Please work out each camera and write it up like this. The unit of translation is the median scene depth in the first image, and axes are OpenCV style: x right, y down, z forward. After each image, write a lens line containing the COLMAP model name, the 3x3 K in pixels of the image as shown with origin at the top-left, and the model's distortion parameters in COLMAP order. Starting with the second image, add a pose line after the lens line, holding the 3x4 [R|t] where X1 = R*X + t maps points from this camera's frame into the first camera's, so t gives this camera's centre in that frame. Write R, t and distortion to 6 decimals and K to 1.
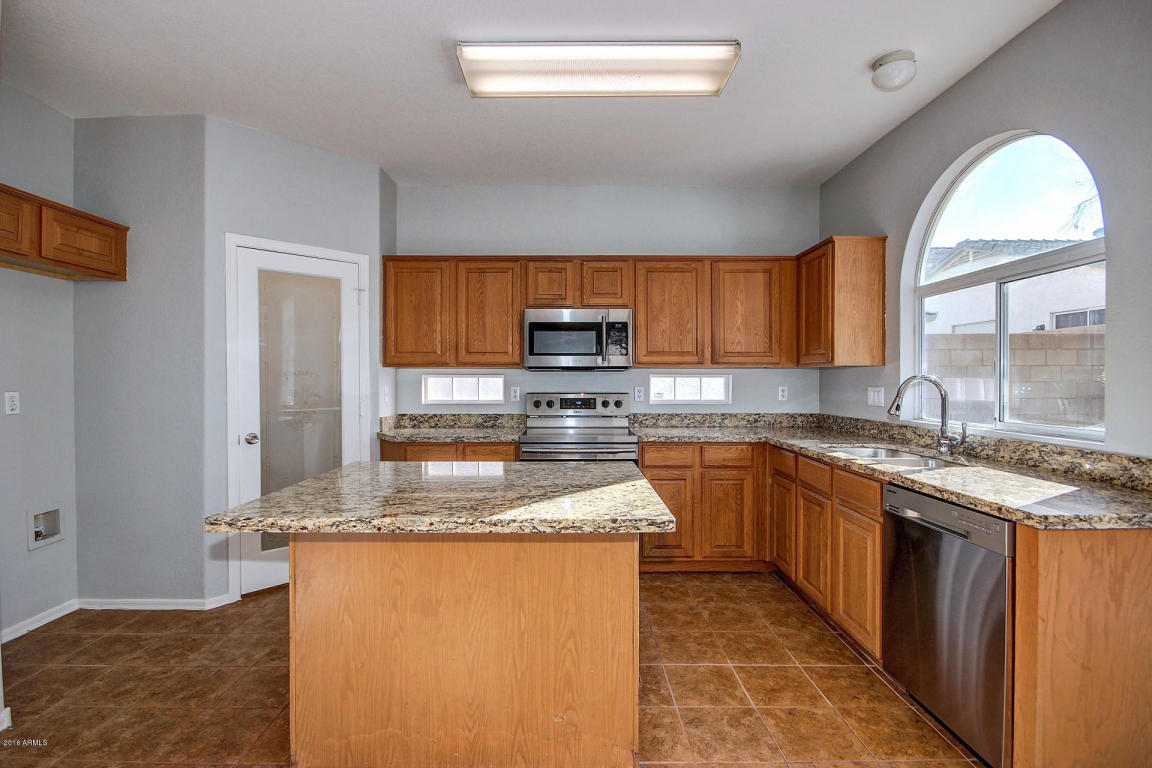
lens RADIAL K [[526.6, 0, 571.2], [0, 526.6, 381.4], [0, 0, 1]] dist [0.005539, -0.000271]
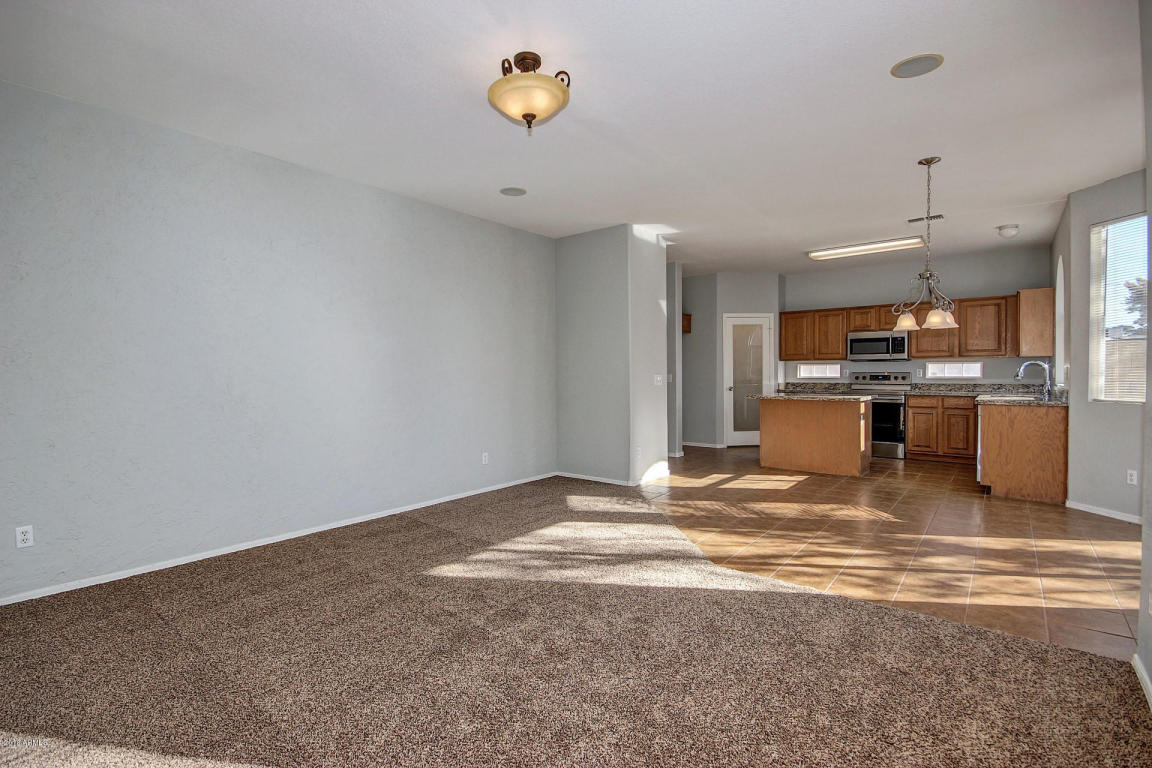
lens RADIAL K [[526.6, 0, 569.9], [0, 526.6, 377.8], [0, 0, 1]] dist [0.005539, -0.000271]
pose [[0.765574, 0.001974, -0.643345, 0.415964], [0.002157, 0.999982, 0.005636, 0.029661], [0.643344, -0.005703, 0.765556, -1.332474]]
